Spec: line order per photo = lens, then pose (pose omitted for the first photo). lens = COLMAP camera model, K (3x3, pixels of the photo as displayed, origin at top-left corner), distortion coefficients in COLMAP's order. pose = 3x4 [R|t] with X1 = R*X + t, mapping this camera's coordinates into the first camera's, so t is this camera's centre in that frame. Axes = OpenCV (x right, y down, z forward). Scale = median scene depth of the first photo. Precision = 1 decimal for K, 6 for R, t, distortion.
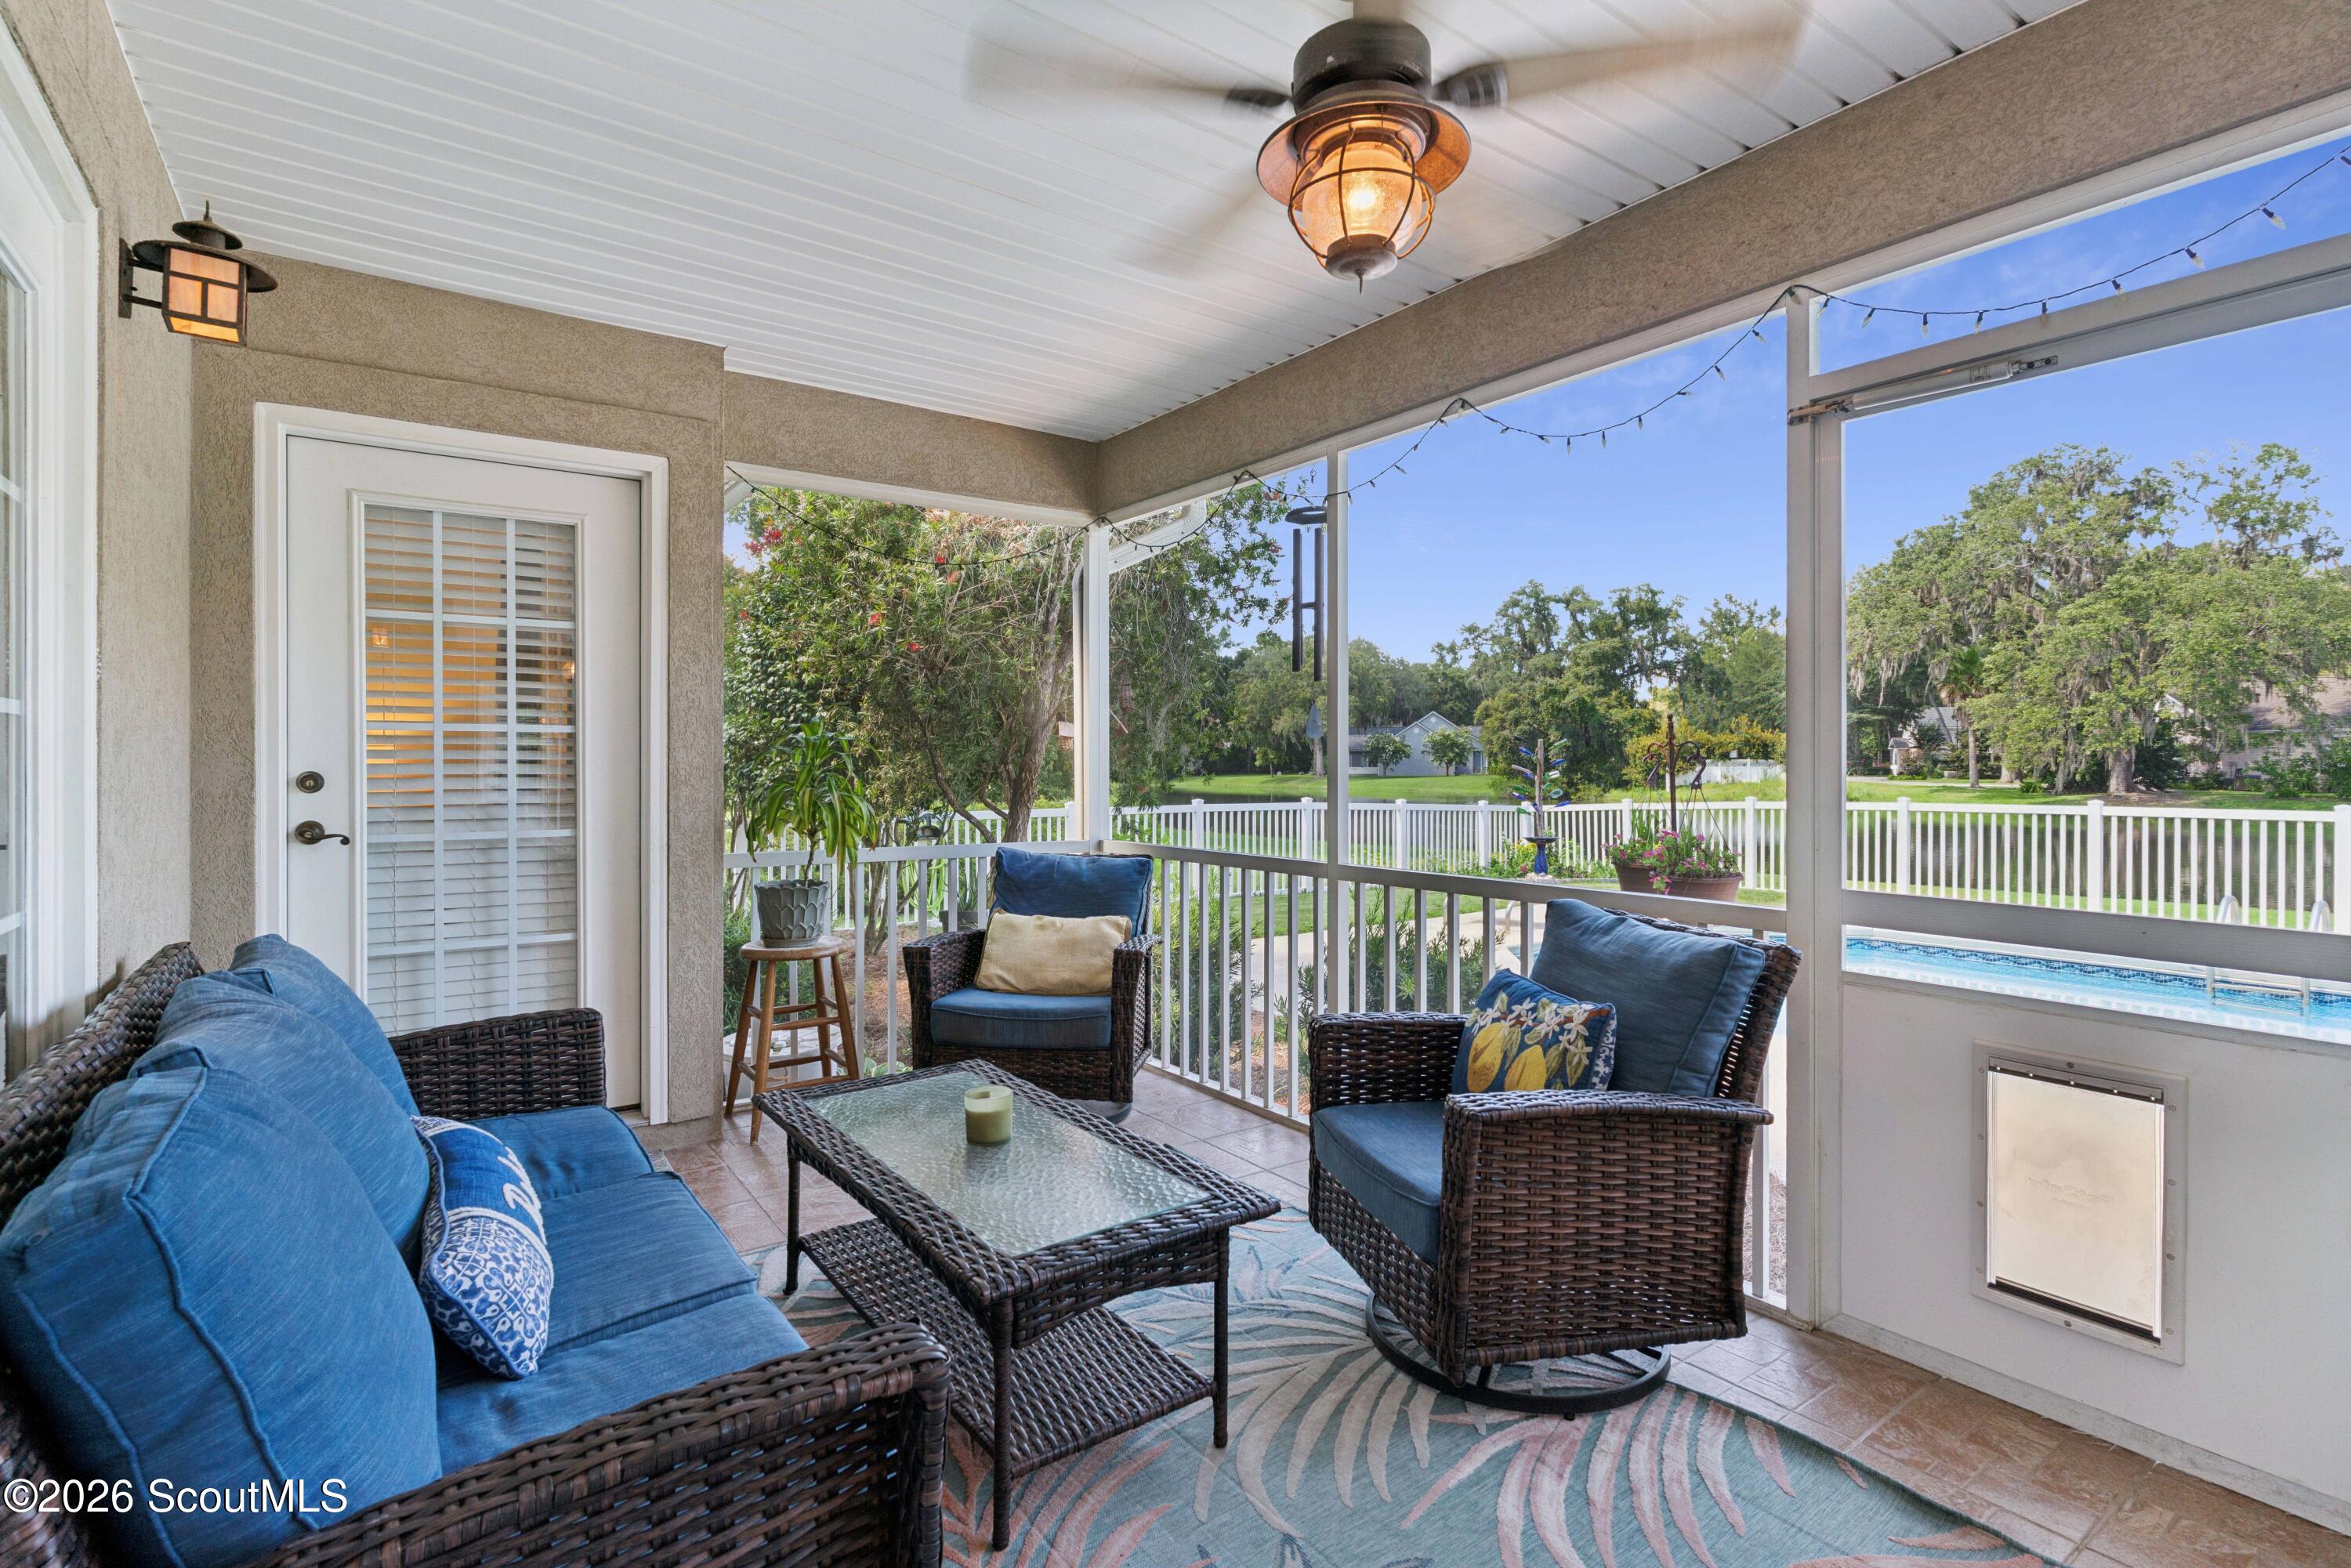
lens RADIAL K [[1113.6, 0, 1176.4], [0, 1113.6, 771.5], [0, 0, 1]] dist [-0.001865, 0.000454]
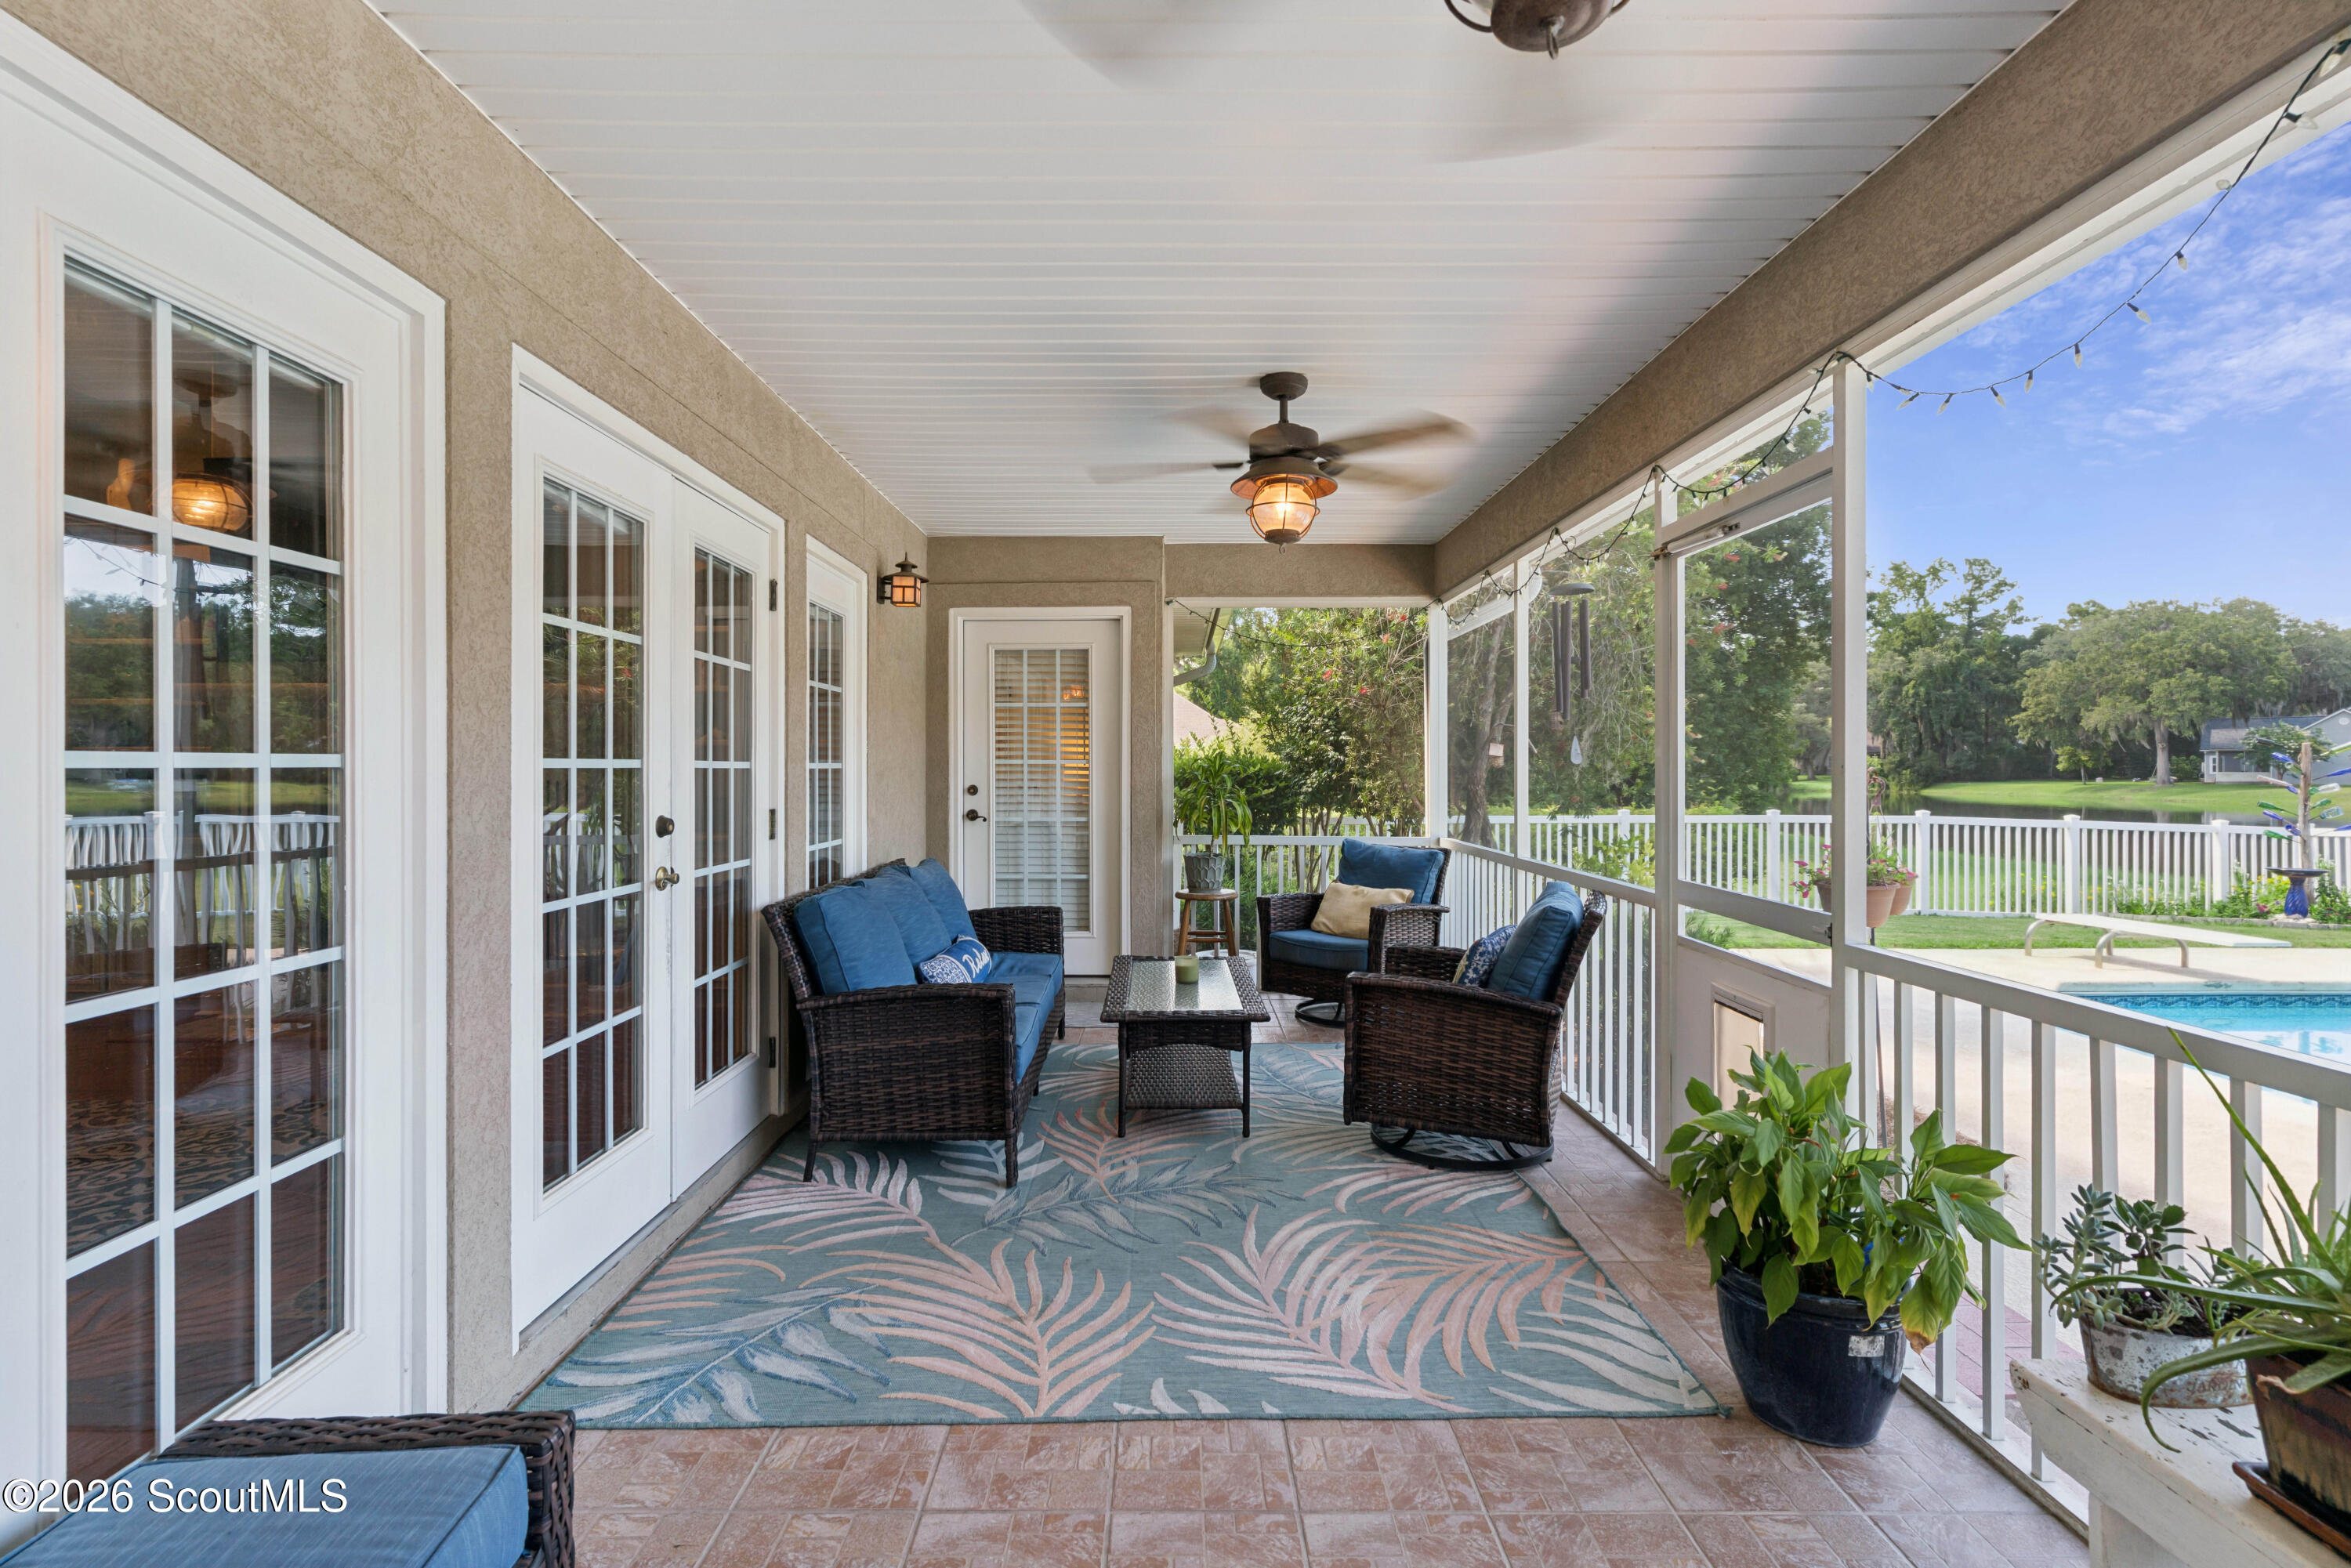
lens RADIAL K [[1113.6, 0, 1176.4], [0, 1113.6, 771.5], [0, 0, 1]] dist [-0.001865, 0.000454]
pose [[0.815817, 0.002314, -0.578306, 0.624022], [-0.003973, 0.999991, -0.001603, -0.020306], [0.578297, 0.003605, 0.815819, -0.392107]]
